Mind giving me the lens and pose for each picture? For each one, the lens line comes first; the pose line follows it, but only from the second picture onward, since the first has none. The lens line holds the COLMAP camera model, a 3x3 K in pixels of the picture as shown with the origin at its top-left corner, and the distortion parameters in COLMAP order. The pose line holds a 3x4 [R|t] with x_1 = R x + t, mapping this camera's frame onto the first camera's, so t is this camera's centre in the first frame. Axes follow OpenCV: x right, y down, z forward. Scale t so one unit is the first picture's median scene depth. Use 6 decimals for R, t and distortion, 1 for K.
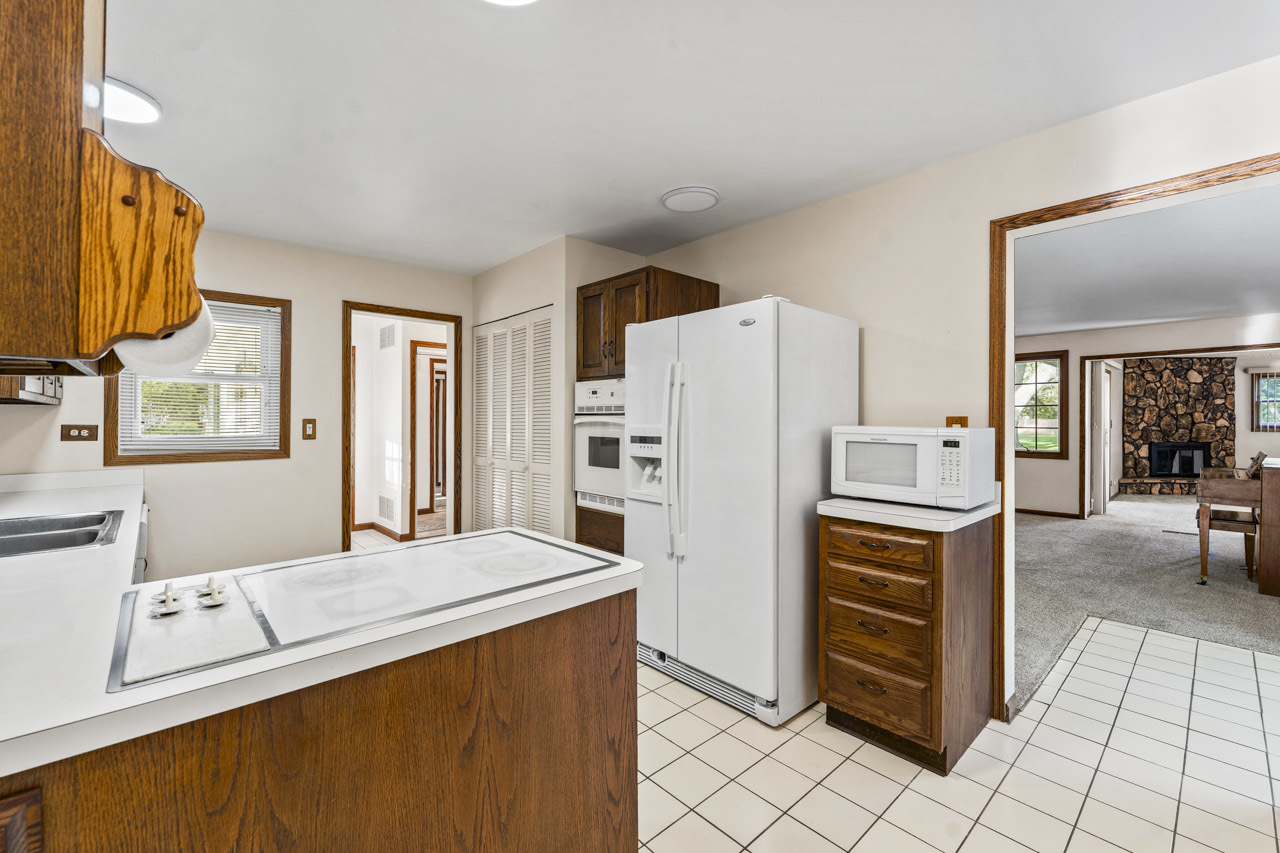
lens RADIAL K [[528.4, 0, 631.2], [0, 528.4, 417.9], [0, 0, 1]] dist [-0.002751, 0.000089]
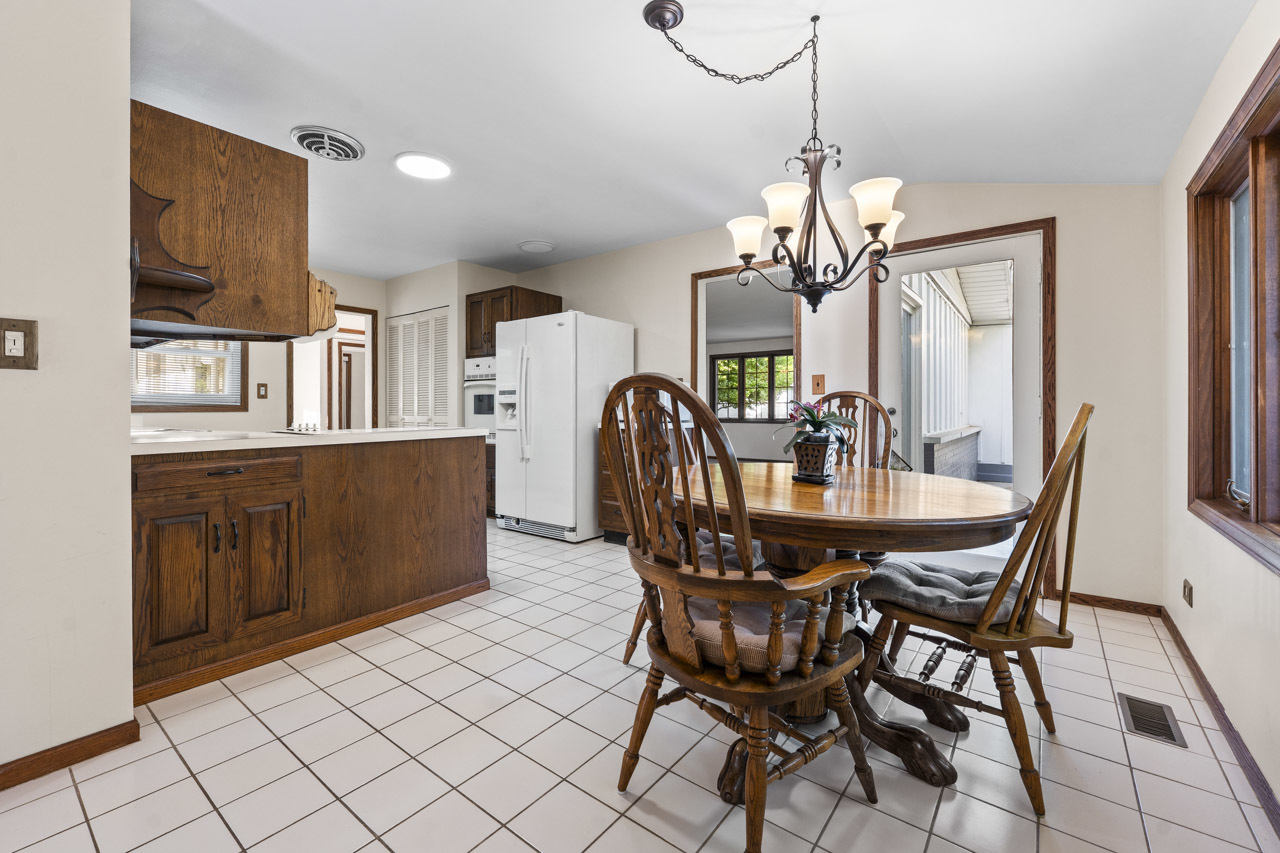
lens RADIAL K [[528.4, 0, 635.4], [0, 528.4, 415.3], [0, 0, 1]] dist [-0.002751, 0.000089]
pose [[0.981962, -0.004136, 0.189033, 0.094053], [0.001737, 0.999916, 0.012853, 0.080682], [-0.189070, -0.012293, 0.981887, -0.619452]]
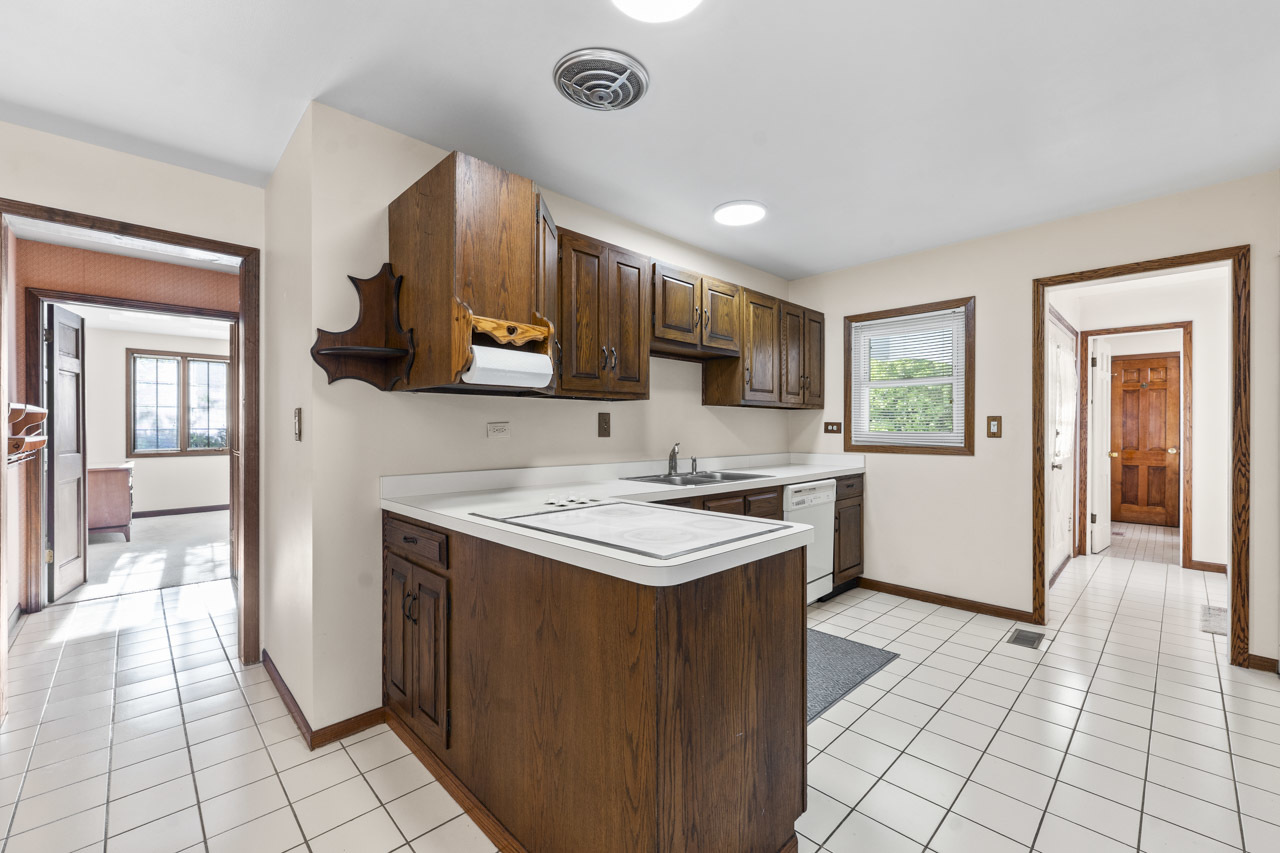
lens RADIAL K [[528.4, 0, 646.9], [0, 528.4, 426.8], [0, 0, 1]] dist [-0.002751, 0.000089]
pose [[0.046931, -0.001461, -0.998897, 0.361505], [0.002305, 0.999996, -0.001354, 0.024943], [0.998895, -0.002239, 0.046935, 0.394766]]
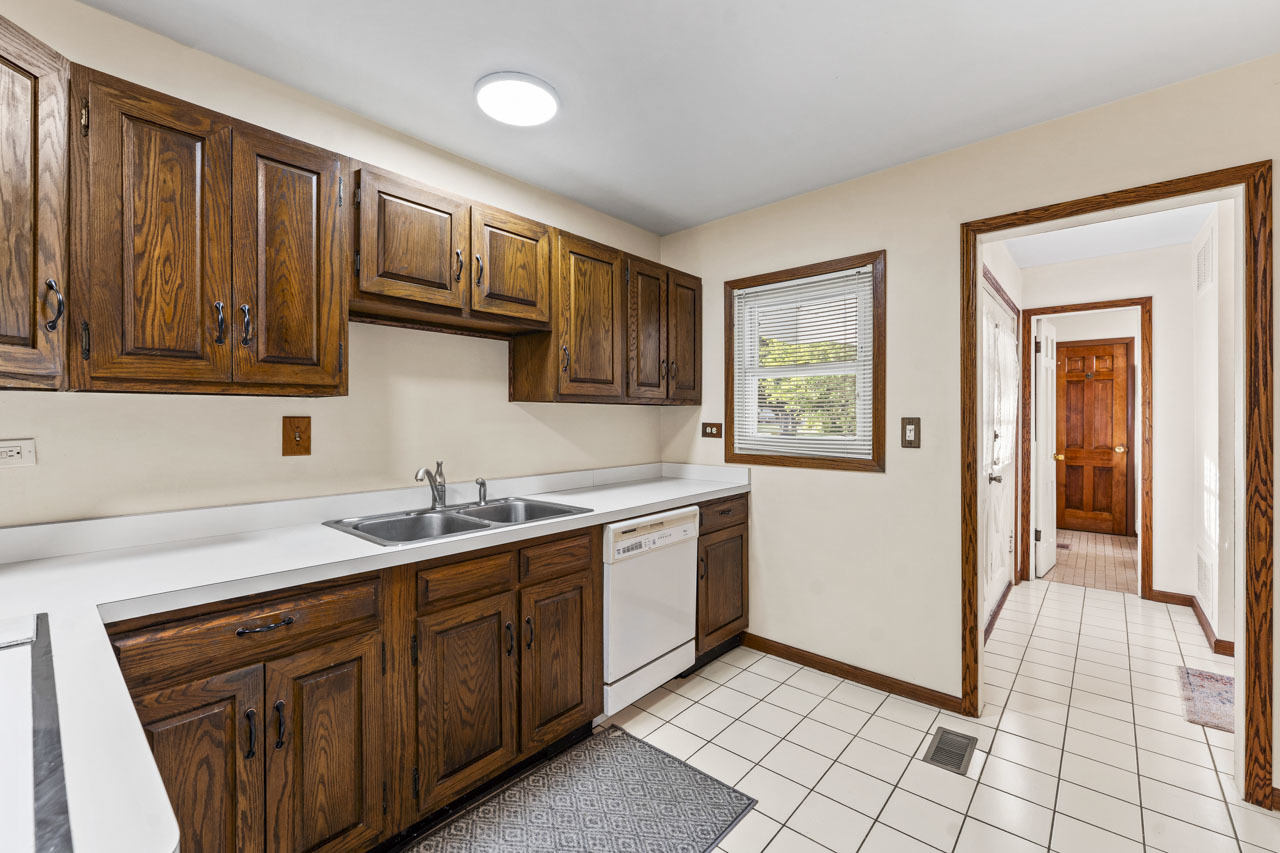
lens RADIAL K [[528.4, 0, 649.0], [0, 528.4, 414.4], [0, 0, 1]] dist [-0.002751, 0.000089]
pose [[0.123032, -0.003281, -0.992397, 0.020645], [0.004137, 0.999988, -0.002793, -0.001771], [0.992394, -0.003762, 0.123044, 0.692927]]
